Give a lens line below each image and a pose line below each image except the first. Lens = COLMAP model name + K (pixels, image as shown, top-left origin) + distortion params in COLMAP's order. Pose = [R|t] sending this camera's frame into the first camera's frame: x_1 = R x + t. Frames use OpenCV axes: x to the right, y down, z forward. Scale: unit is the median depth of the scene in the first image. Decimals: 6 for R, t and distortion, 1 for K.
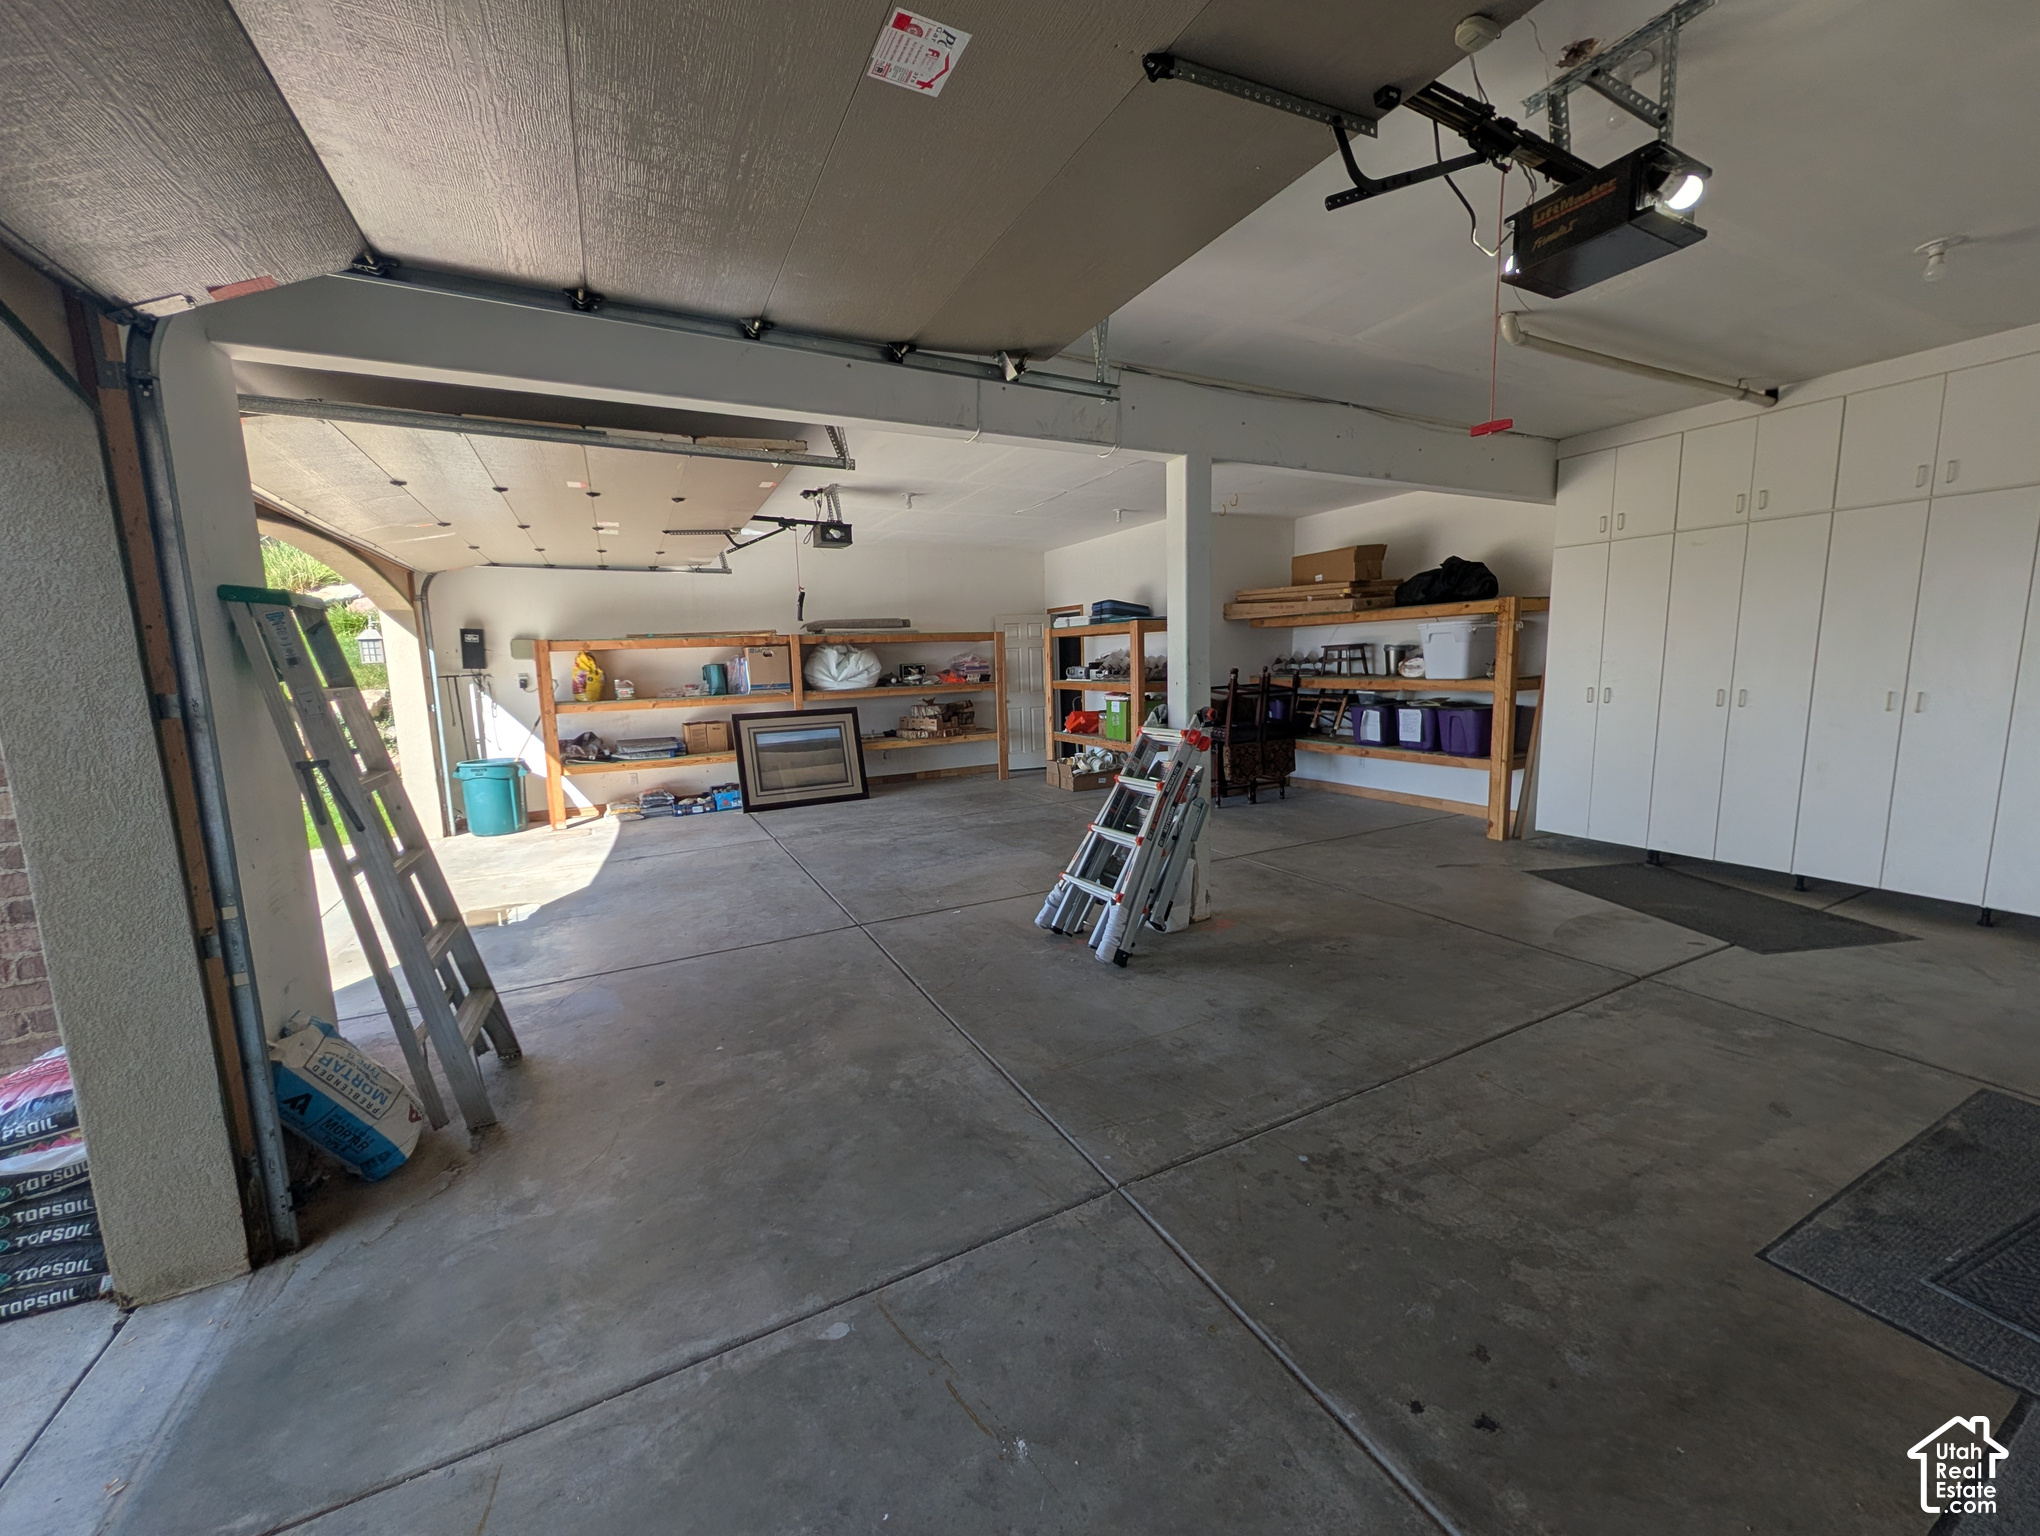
lens RADIAL K [[786.9, 0, 1022.4], [0, 786.9, 769.1], [0, 0, 1]] dist [0.001791, 0.000366]
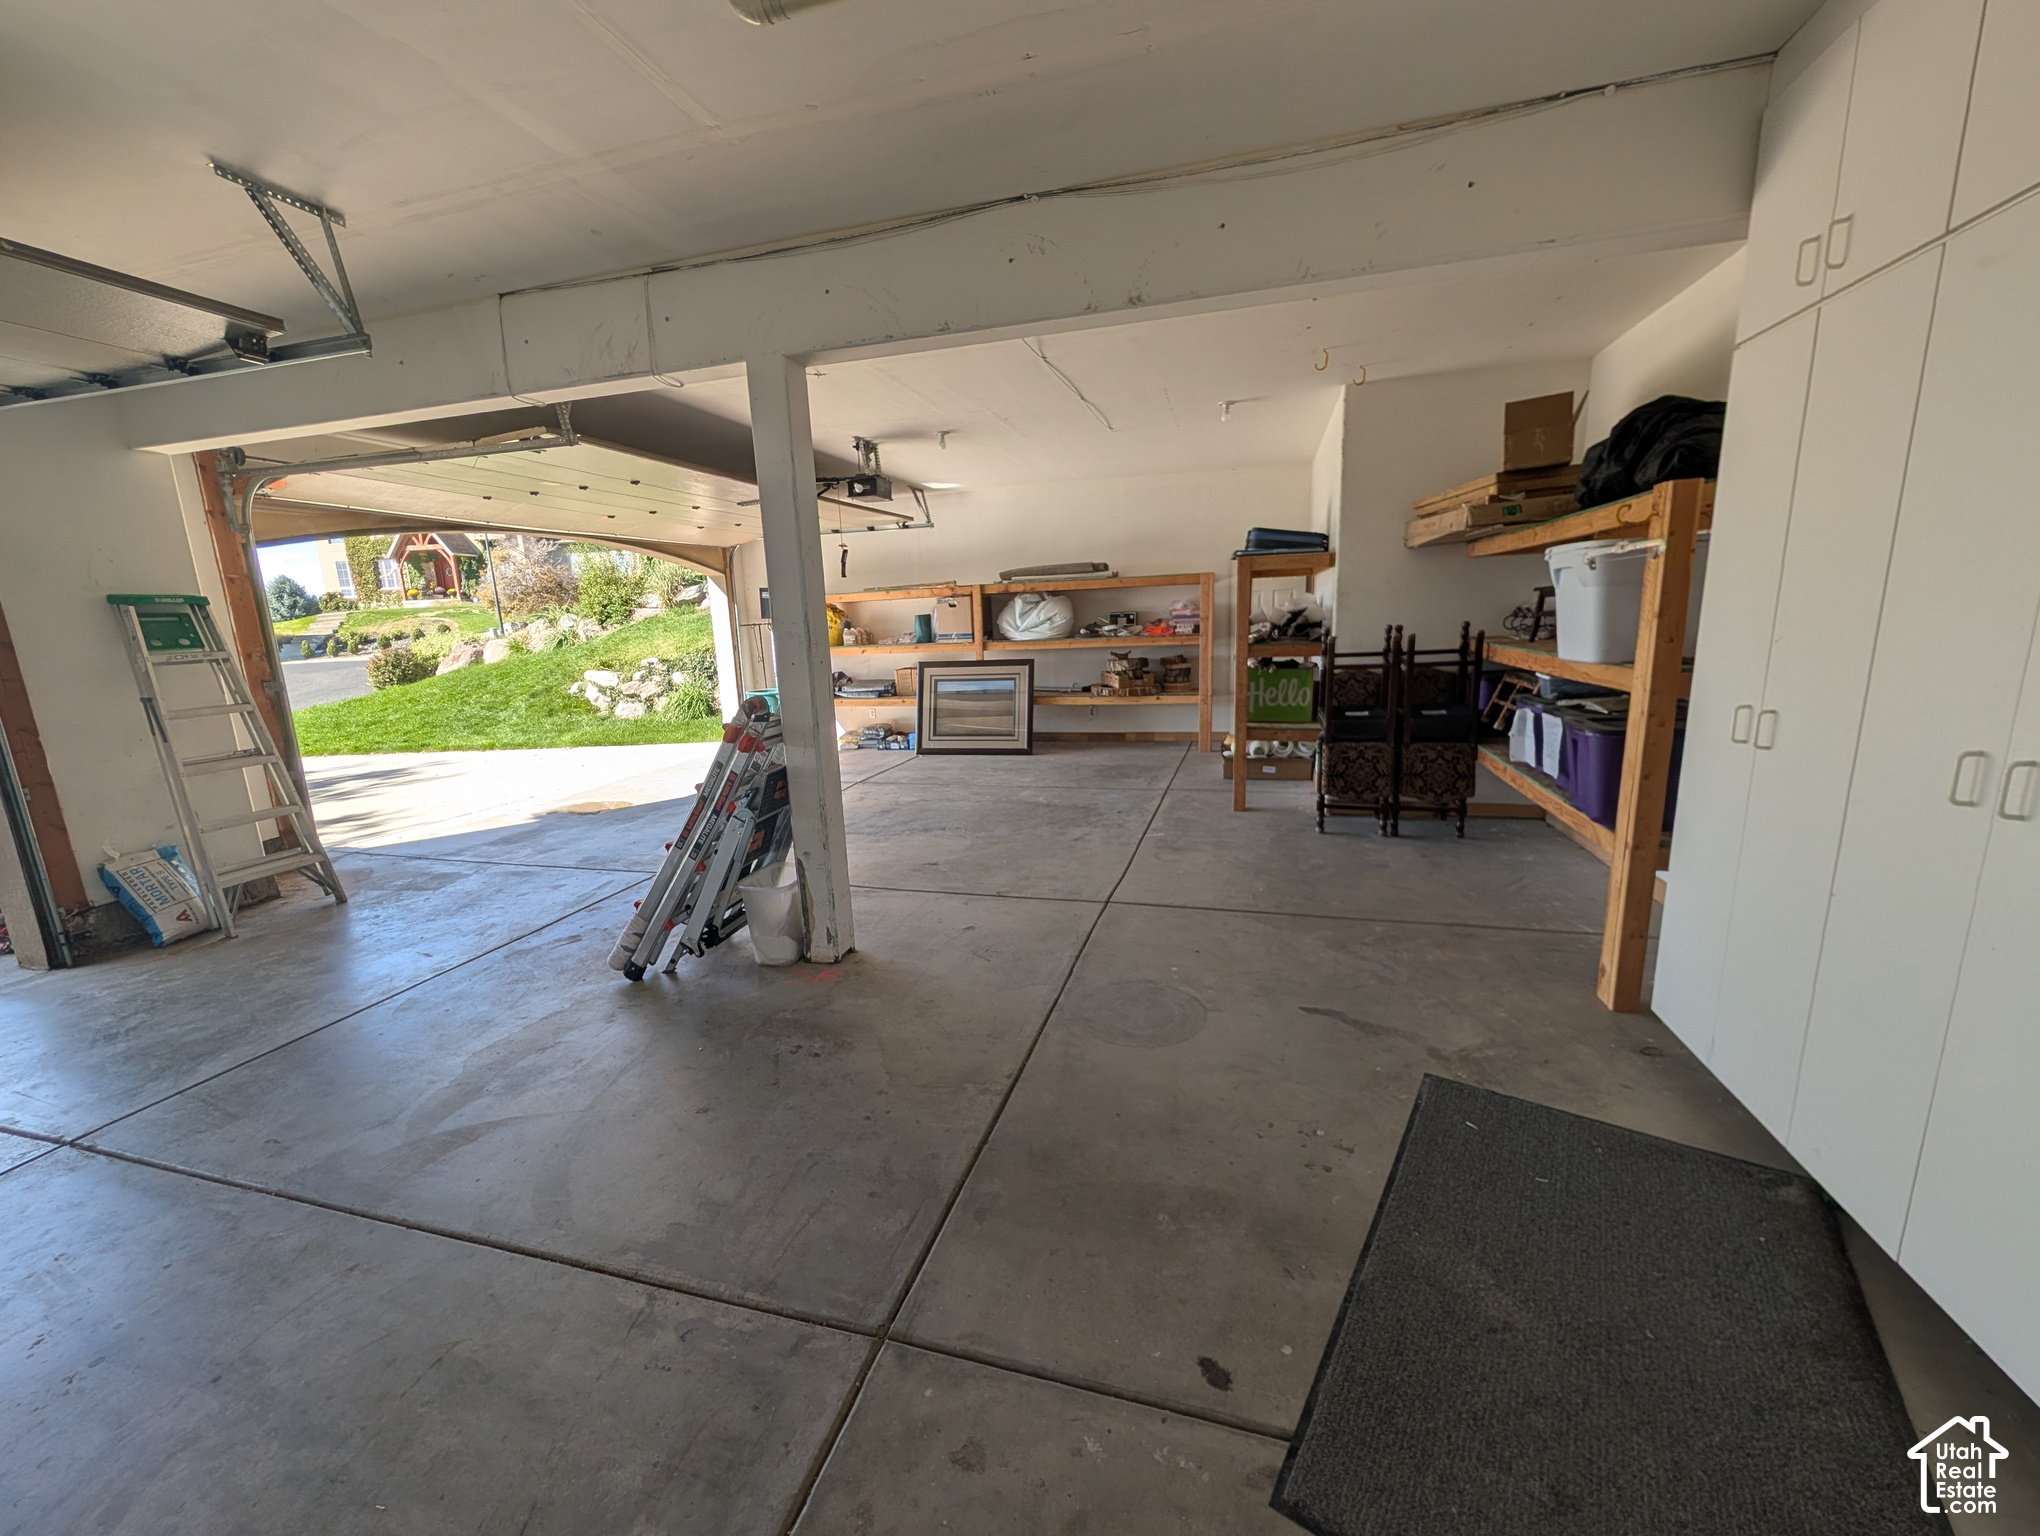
lens RADIAL K [[786.9, 0, 1022.4], [0, 786.9, 769.1], [0, 0, 1]] dist [0.001791, 0.000366]
pose [[0.728027, 0.134519, -0.672221, 0.645722], [-0.077898, 0.990441, 0.113833, -0.078652], [0.681108, -0.030509, 0.731547, 0.412281]]
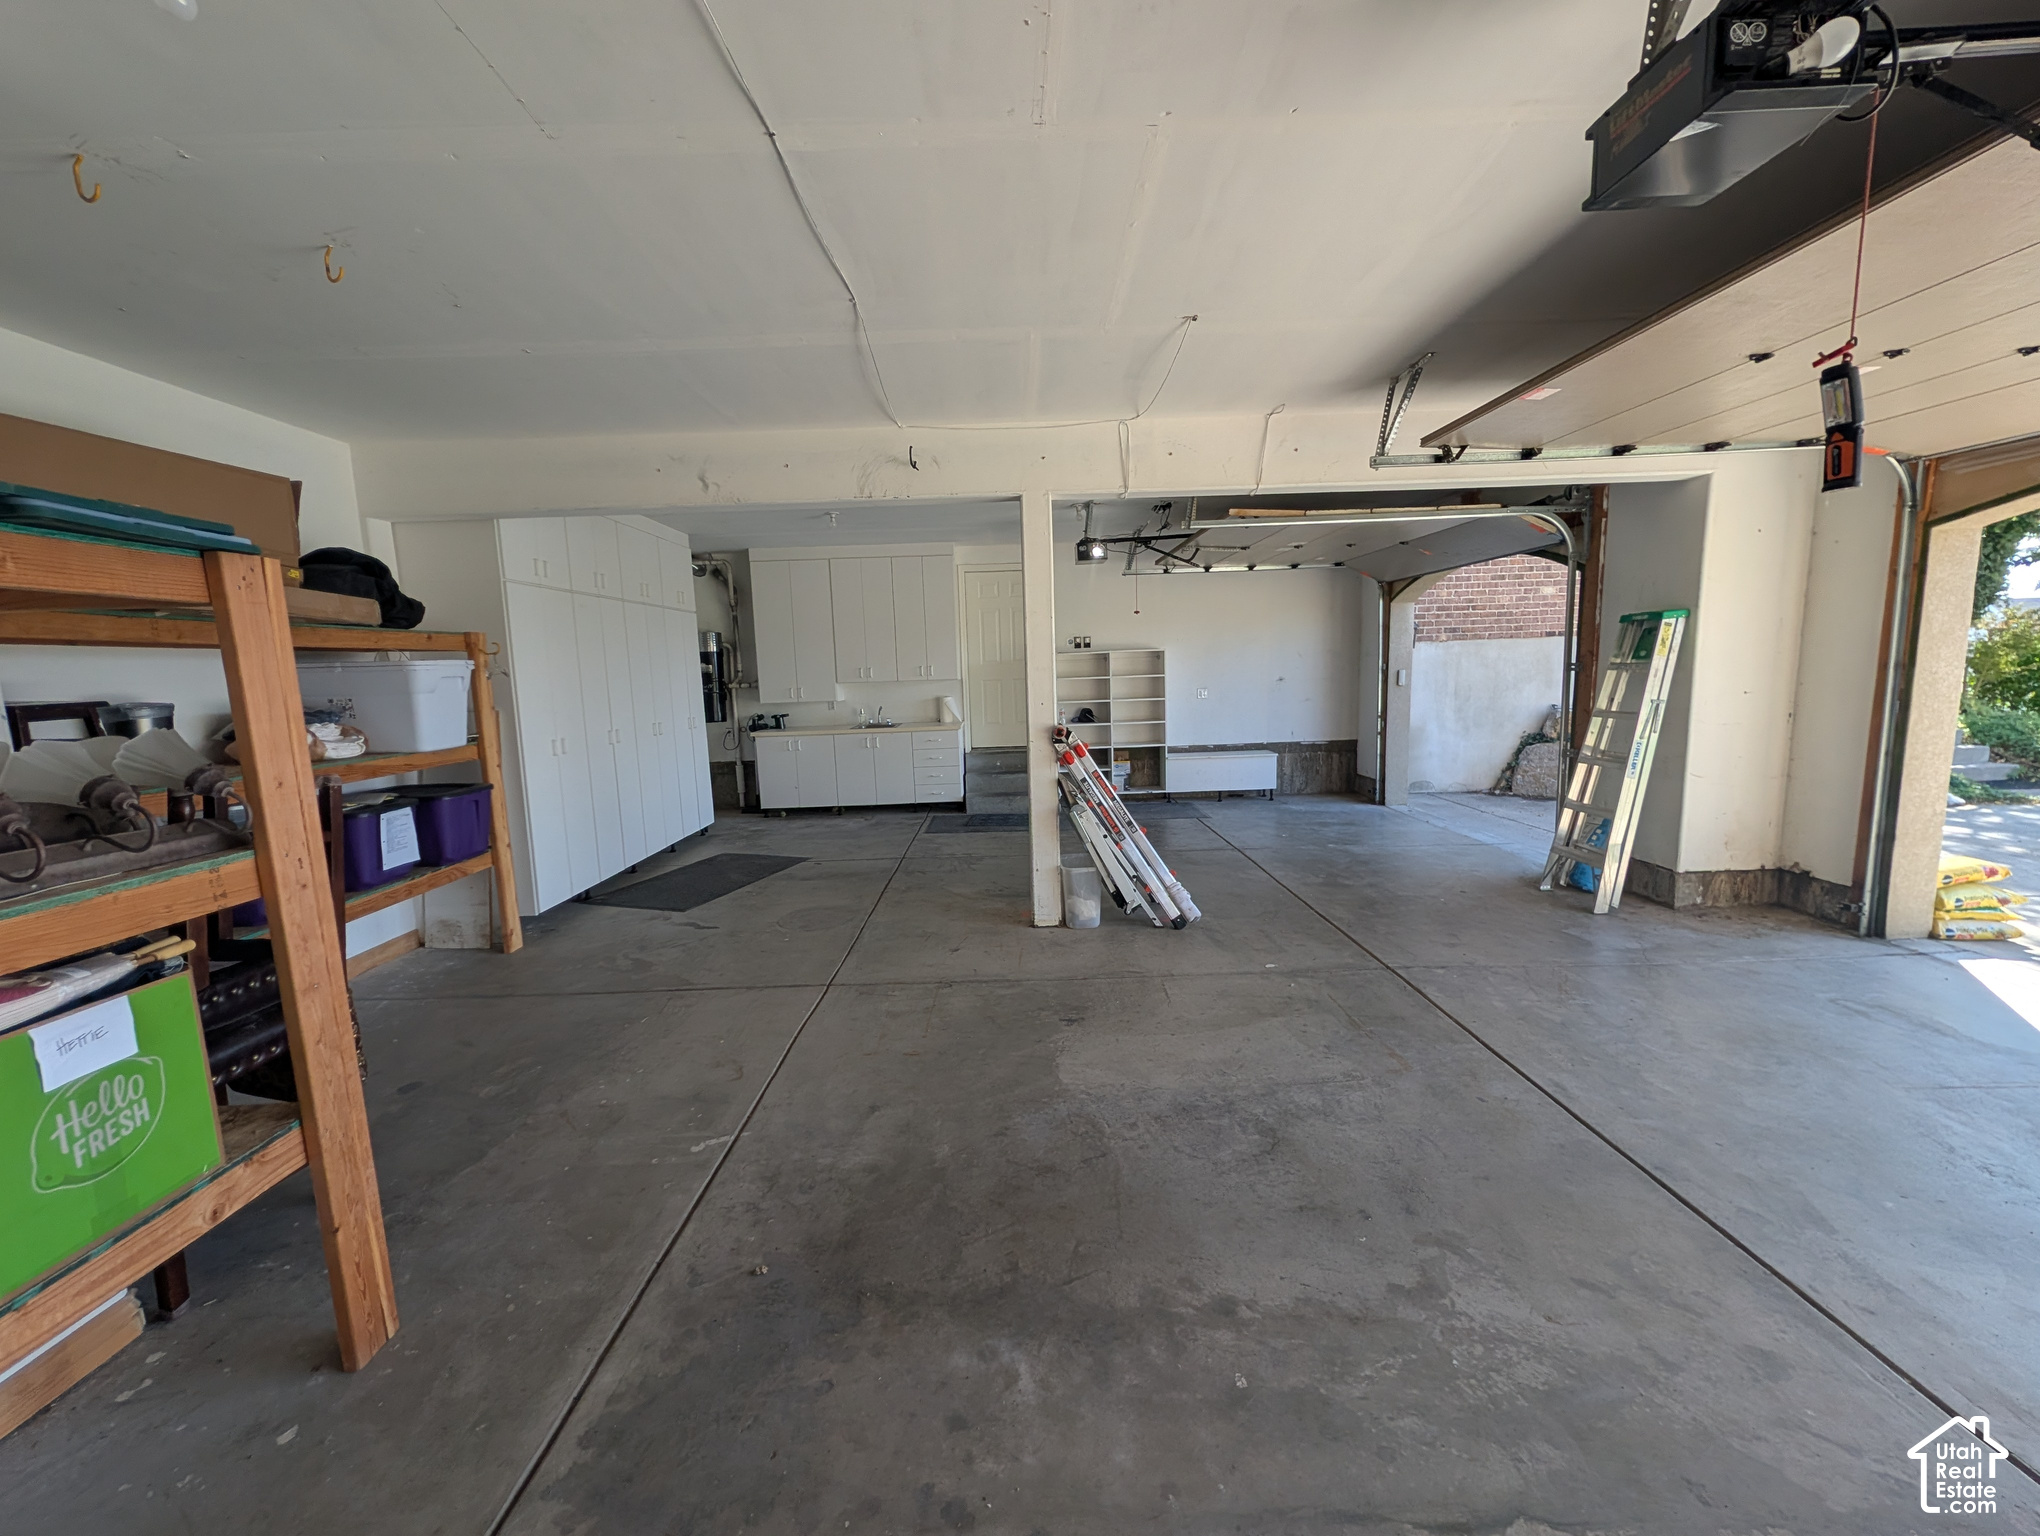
lens RADIAL K [[786.9, 0, 1022.4], [0, 786.9, 769.1], [0, 0, 1]] dist [0.001791, 0.000366]
pose [[-0.894595, -0.001863, 0.446875, -0.173859], [0.117246, 0.963982, 0.238731, -0.201899], [-0.431224, 0.265962, -0.862155, 1.397681]]
